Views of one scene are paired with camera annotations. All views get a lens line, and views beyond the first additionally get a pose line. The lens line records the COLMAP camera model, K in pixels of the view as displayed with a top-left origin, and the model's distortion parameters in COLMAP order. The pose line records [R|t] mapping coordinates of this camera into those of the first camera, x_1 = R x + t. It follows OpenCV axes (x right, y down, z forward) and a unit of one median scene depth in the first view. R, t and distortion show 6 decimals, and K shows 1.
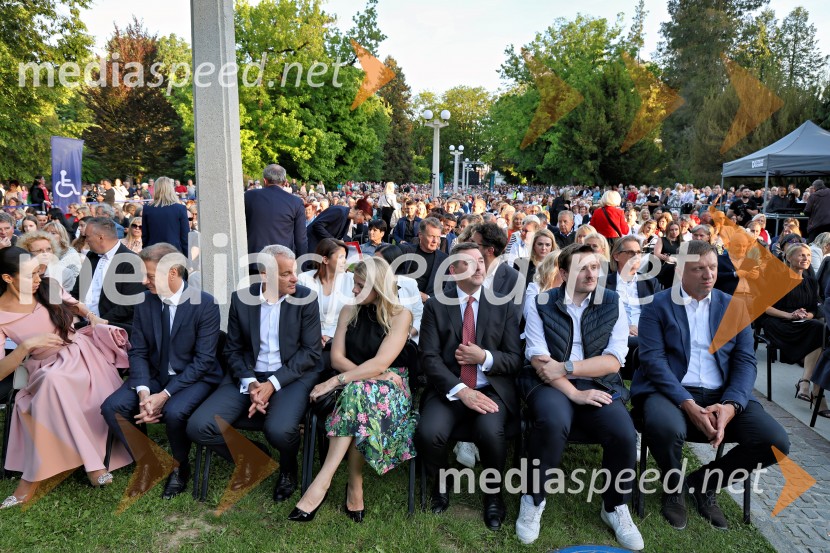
lens RADIAL K [[563.7, 0, 413.6], [0, 563.7, 277.2], [0, 0, 1]] dist [-0.091534, 0.062945]
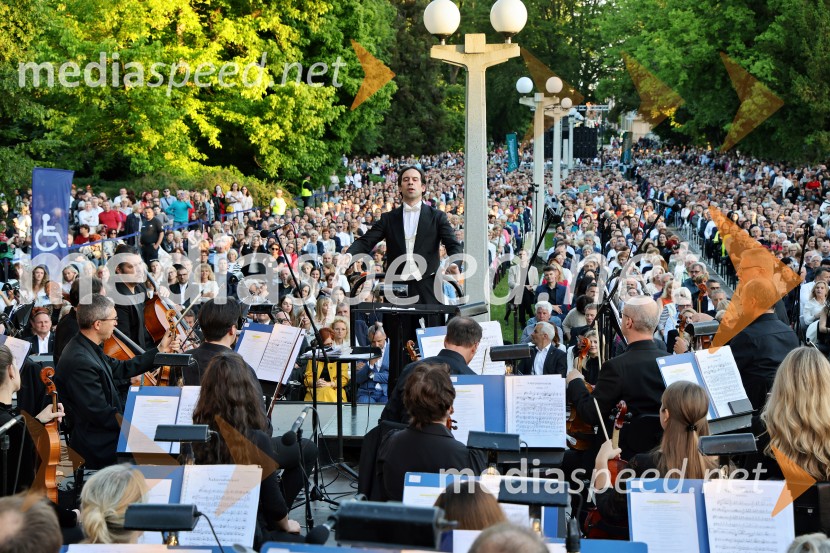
lens RADIAL K [[1408.4, 0, 415.0], [0, 1408.4, 276.5], [0, 0, 1]] dist [0.266682, -0.025317]
pose [[0.999809, -0.016965, -0.009673, -0.049516], [0.016286, 0.997663, -0.066354, 0.006836], [0.010776, 0.066184, 0.997749, -0.306153]]
